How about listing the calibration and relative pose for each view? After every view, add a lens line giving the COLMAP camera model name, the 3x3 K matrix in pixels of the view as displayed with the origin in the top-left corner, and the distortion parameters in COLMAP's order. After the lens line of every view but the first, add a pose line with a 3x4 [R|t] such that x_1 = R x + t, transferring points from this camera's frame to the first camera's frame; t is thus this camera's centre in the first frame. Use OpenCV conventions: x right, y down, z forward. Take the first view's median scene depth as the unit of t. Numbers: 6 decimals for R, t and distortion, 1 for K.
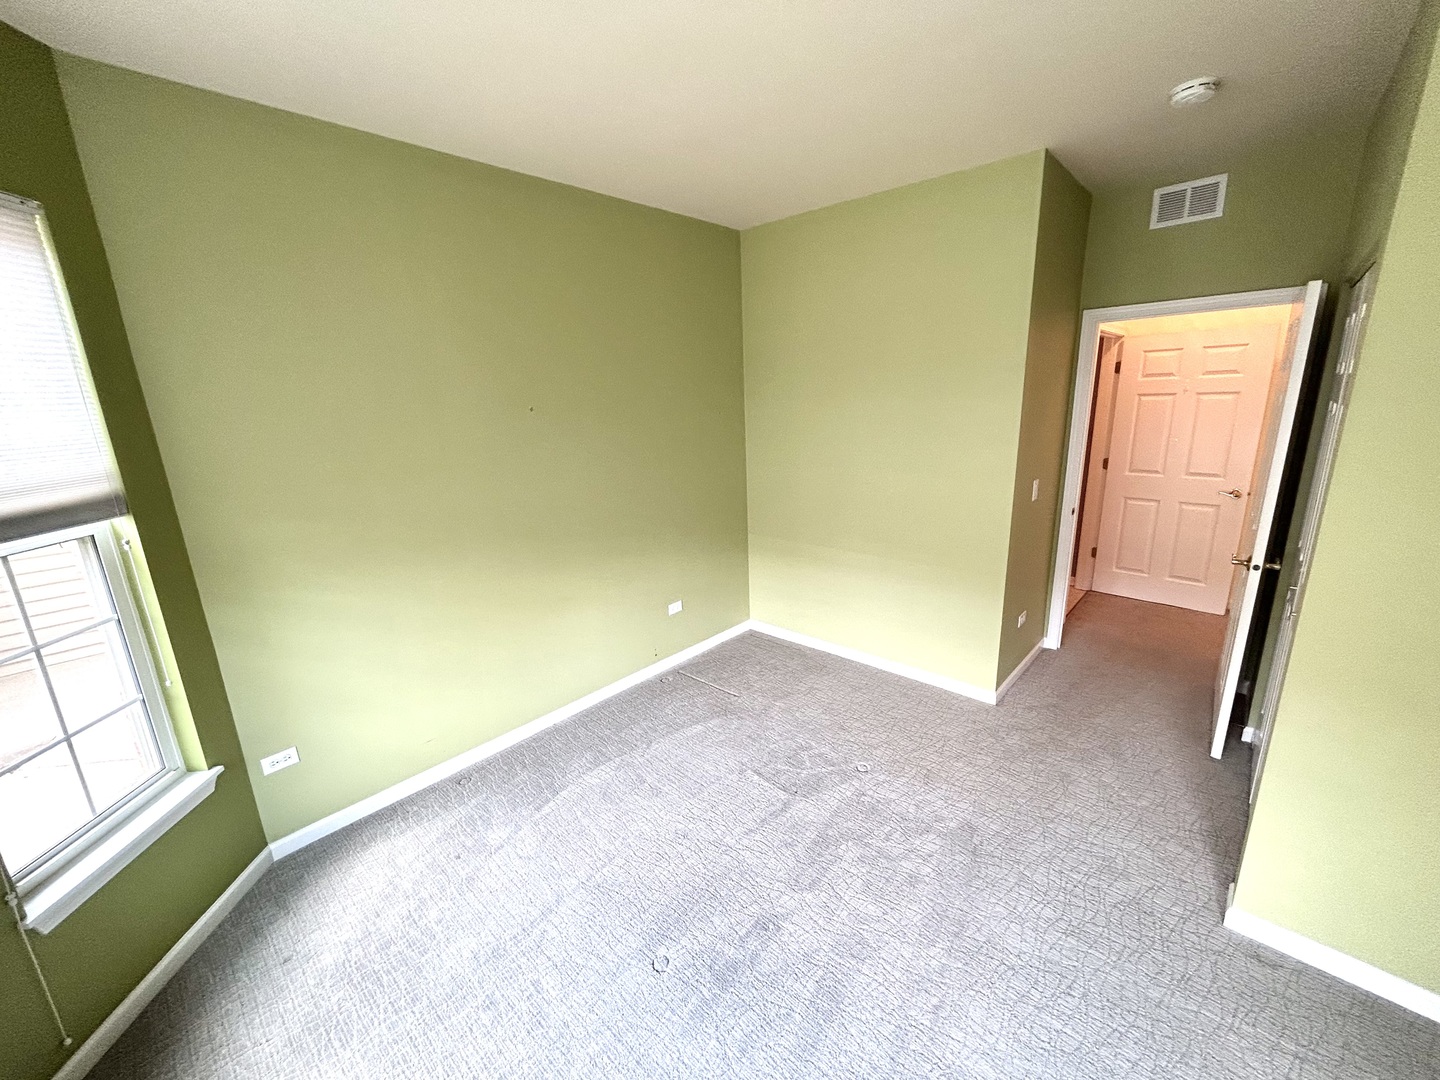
lens RADIAL K [[584.3, 0, 720.0], [0, 584.3, 540.0], [0, 0, 1]] dist [0.000200, 0.000018]
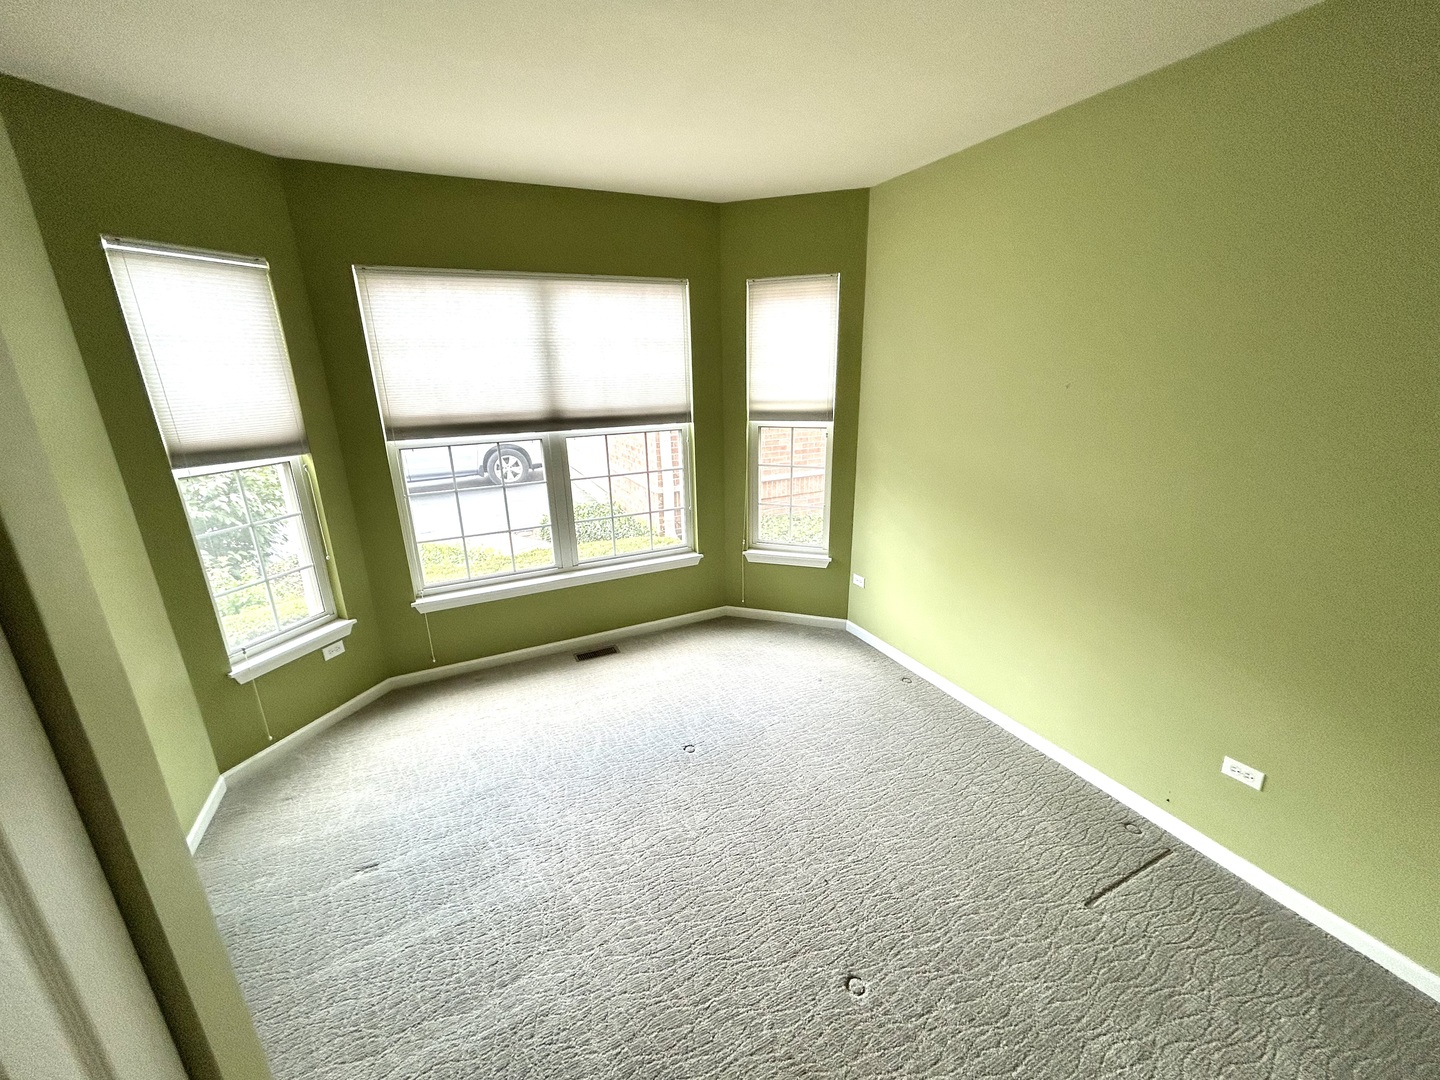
lens RADIAL K [[584.3, 0, 720.0], [0, 584.3, 540.0], [0, 0, 1]] dist [0.000200, 0.000018]
pose [[-0.375015, 0.309642, -0.873777, 0.860433], [-0.198116, 0.894020, 0.401844, -0.335042], [0.905601, 0.323807, -0.273926, 1.070174]]
